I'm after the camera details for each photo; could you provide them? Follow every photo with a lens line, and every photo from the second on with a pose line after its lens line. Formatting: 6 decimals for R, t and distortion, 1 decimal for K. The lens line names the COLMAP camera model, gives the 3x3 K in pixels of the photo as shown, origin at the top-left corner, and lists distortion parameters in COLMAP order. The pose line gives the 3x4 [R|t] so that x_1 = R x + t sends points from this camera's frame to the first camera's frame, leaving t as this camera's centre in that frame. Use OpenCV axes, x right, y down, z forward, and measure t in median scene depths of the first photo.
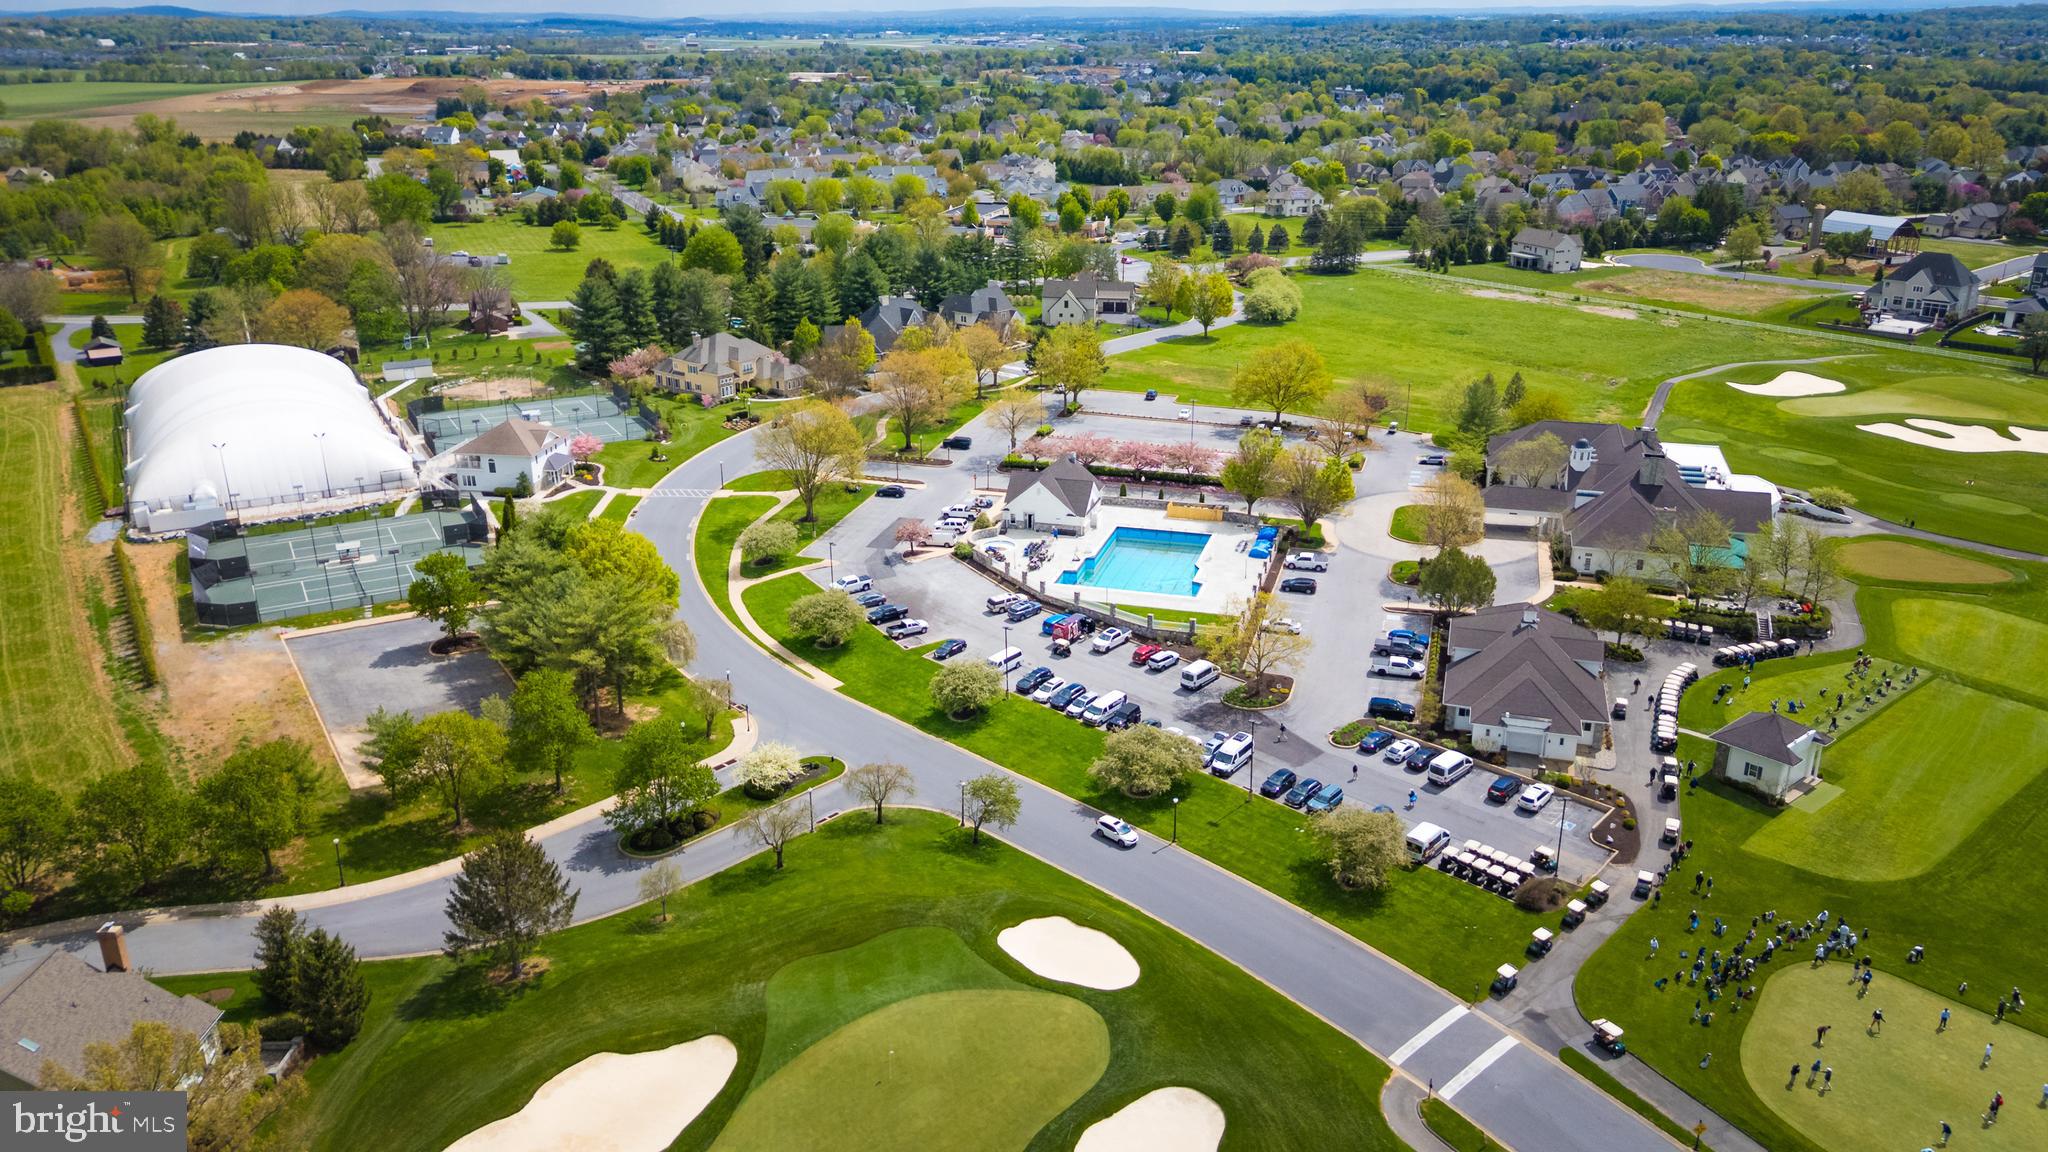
lens RADIAL K [[1503.9, 0, 1027.7], [0, 1503.9, 675.8], [0, 0, 1]] dist [0.074400, -0.066018]
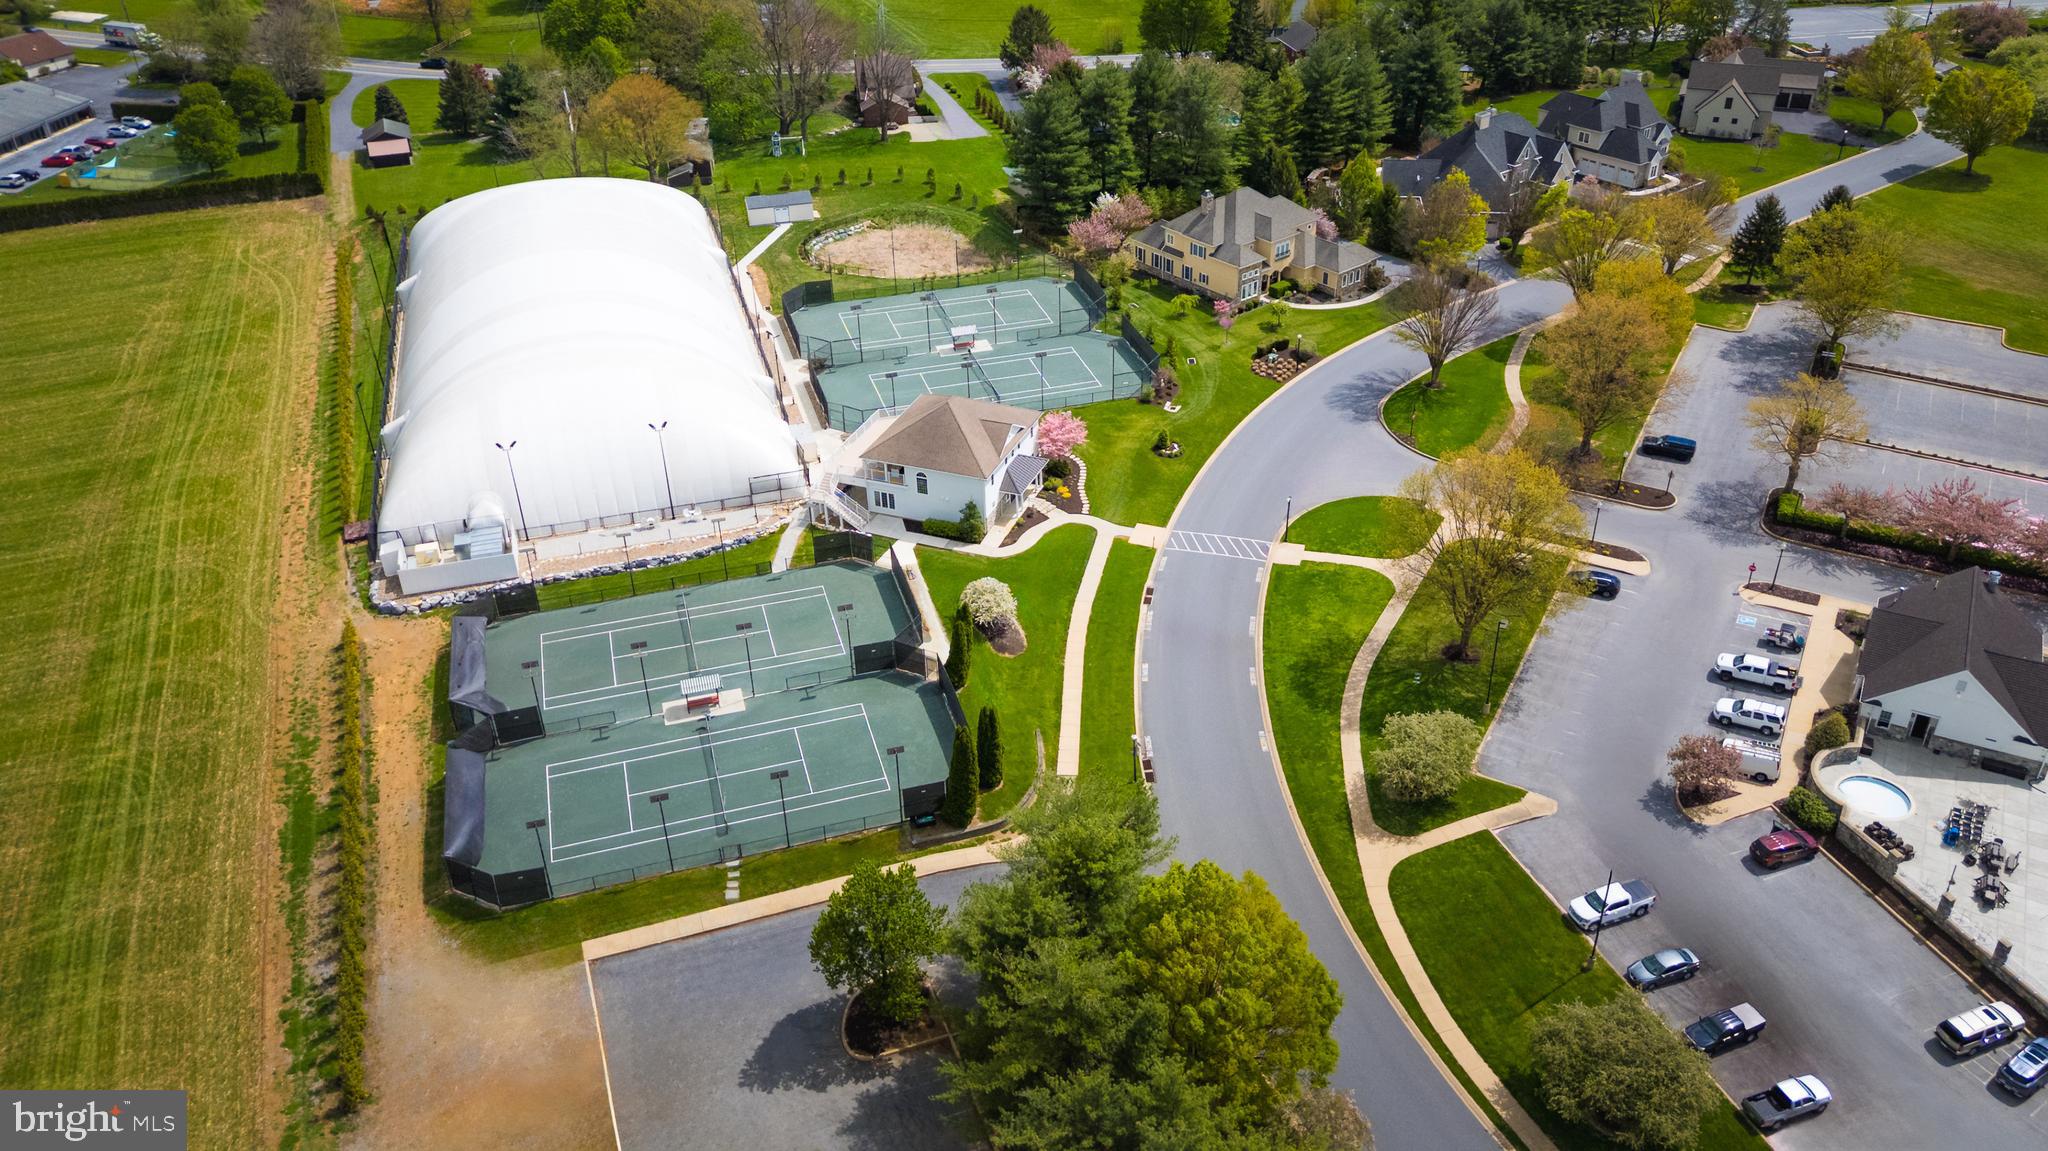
lens RADIAL K [[1503.9, 0, 1066.9], [0, 1503.9, 594.5], [0, 0, 1]] dist [0.074400, -0.066018]
pose [[0.982583, 0.098435, -0.157613, -0.173801], [-0.069058, 0.980859, 0.182063, -0.186028], [0.172518, -0.168007, 0.970573, 0.368440]]
